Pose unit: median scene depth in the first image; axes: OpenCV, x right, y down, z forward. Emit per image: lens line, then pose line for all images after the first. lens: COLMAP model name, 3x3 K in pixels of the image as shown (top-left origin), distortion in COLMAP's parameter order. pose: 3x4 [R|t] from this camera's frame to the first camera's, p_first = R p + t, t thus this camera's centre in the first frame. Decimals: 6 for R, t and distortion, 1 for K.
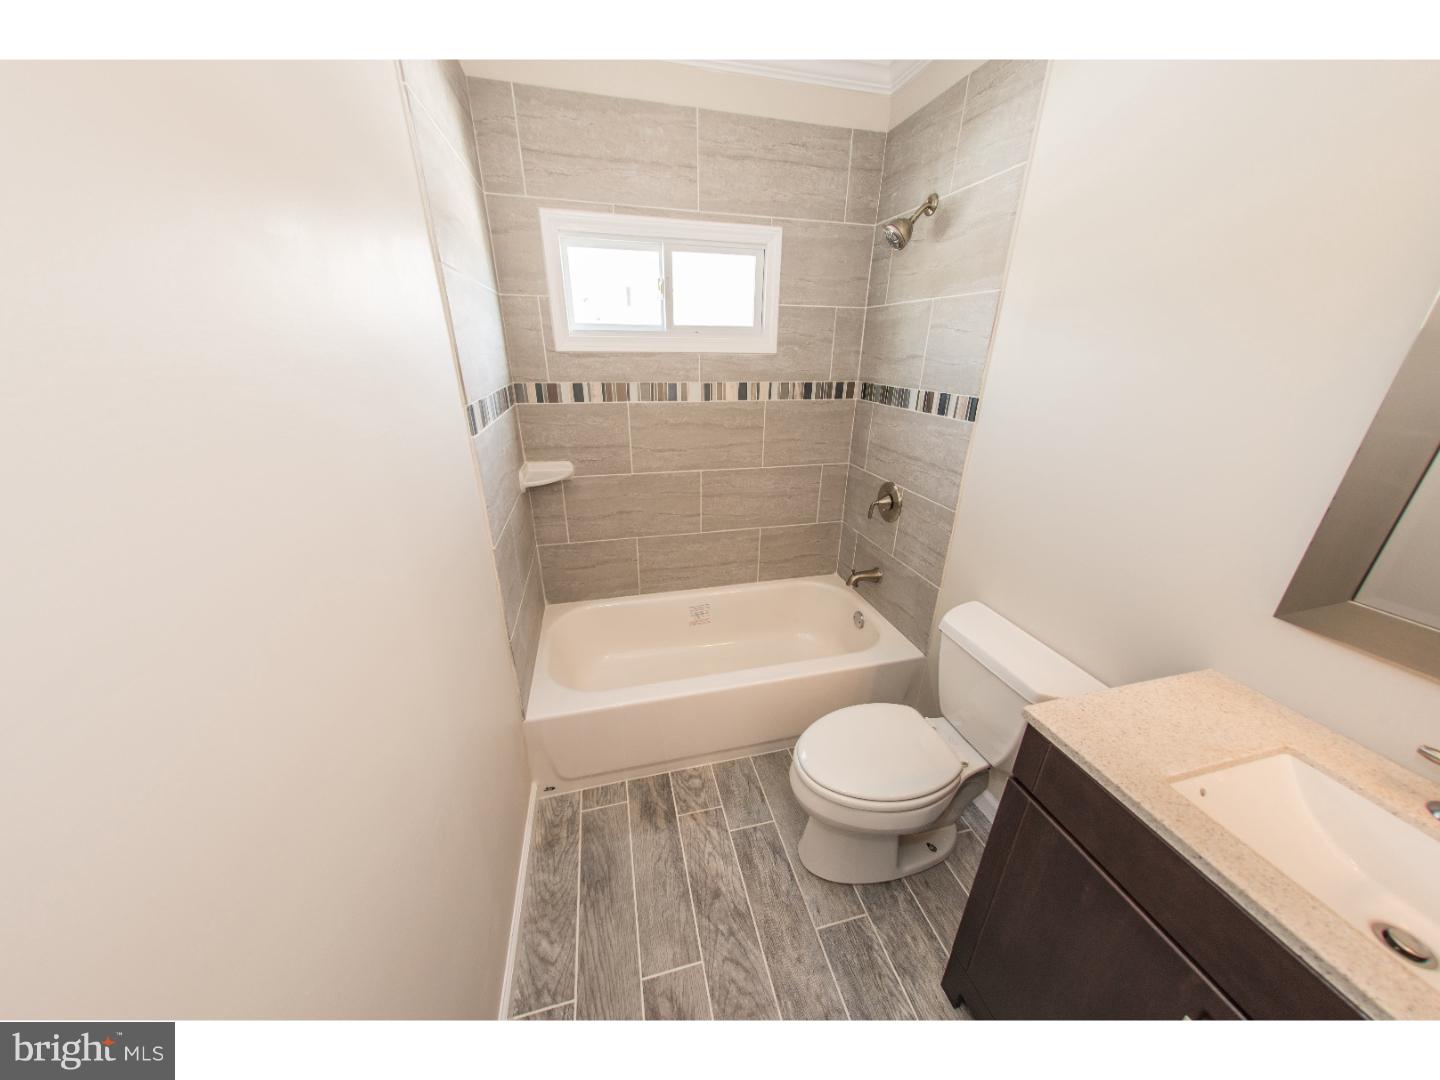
lens RADIAL K [[475.1, 0, 720.7], [0, 475.1, 540.3], [0, 0, 1]] dist [0.007196, -0.000487]
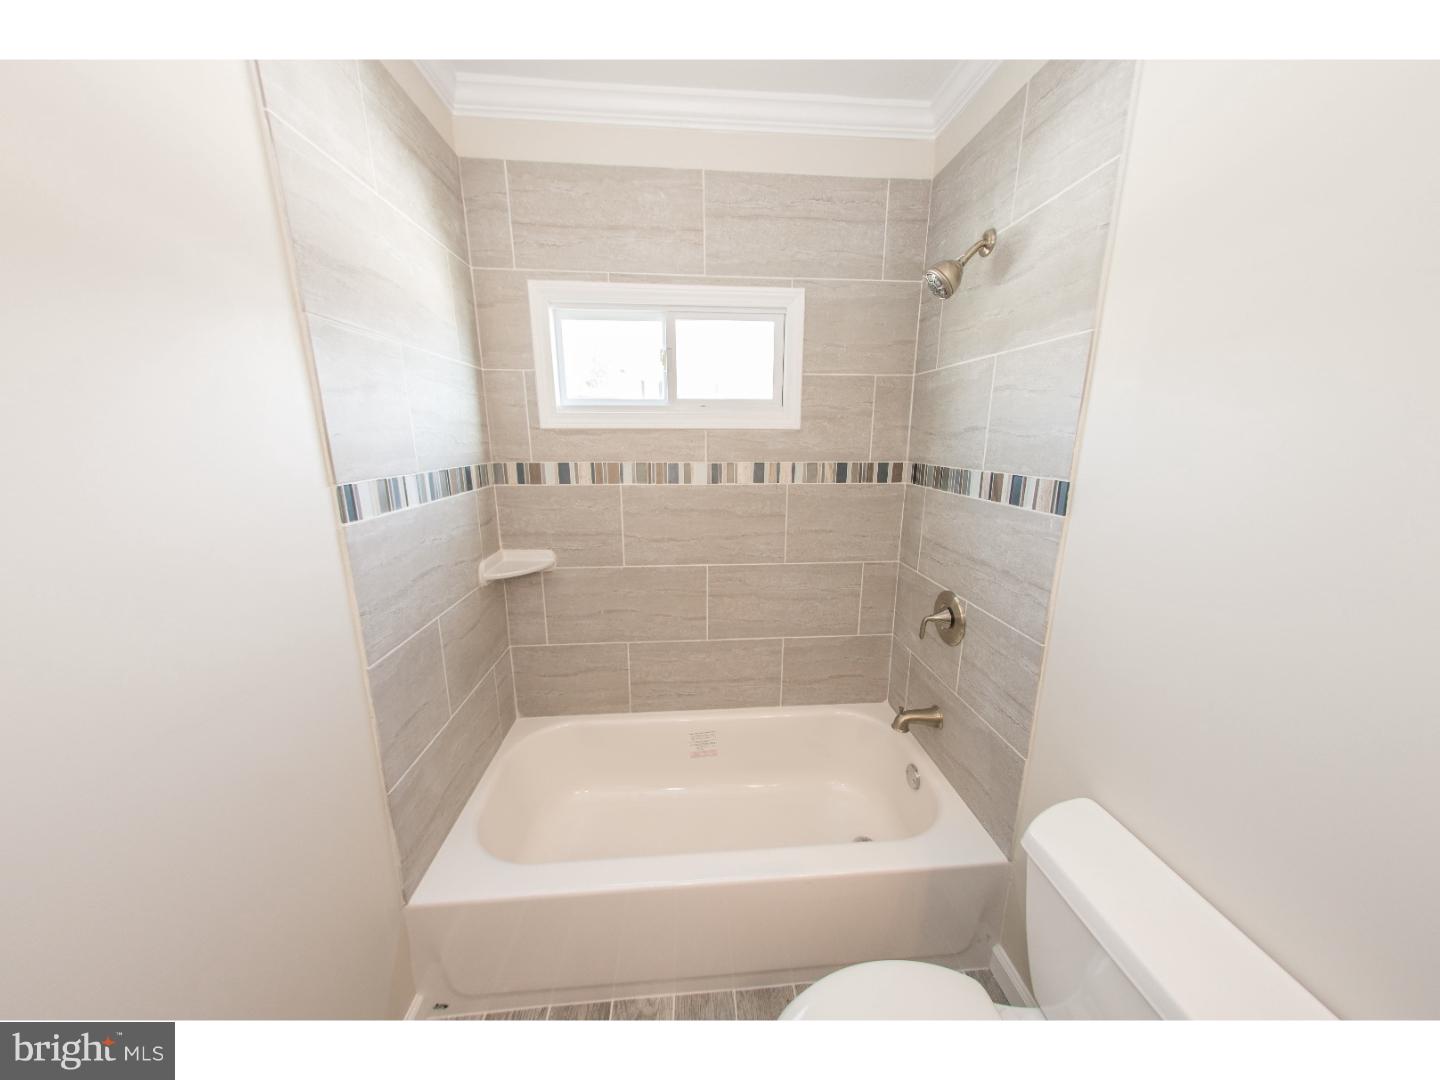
lens RADIAL K [[475.1, 0, 720.1], [0, 475.1, 540.5], [0, 0, 1]] dist [0.007196, -0.000487]
pose [[0.985202, 0.027539, -0.169169, 0.138338], [-0.055594, 0.984989, -0.163422, -0.064079], [0.162129, 0.170409, 0.971944, 0.225058]]
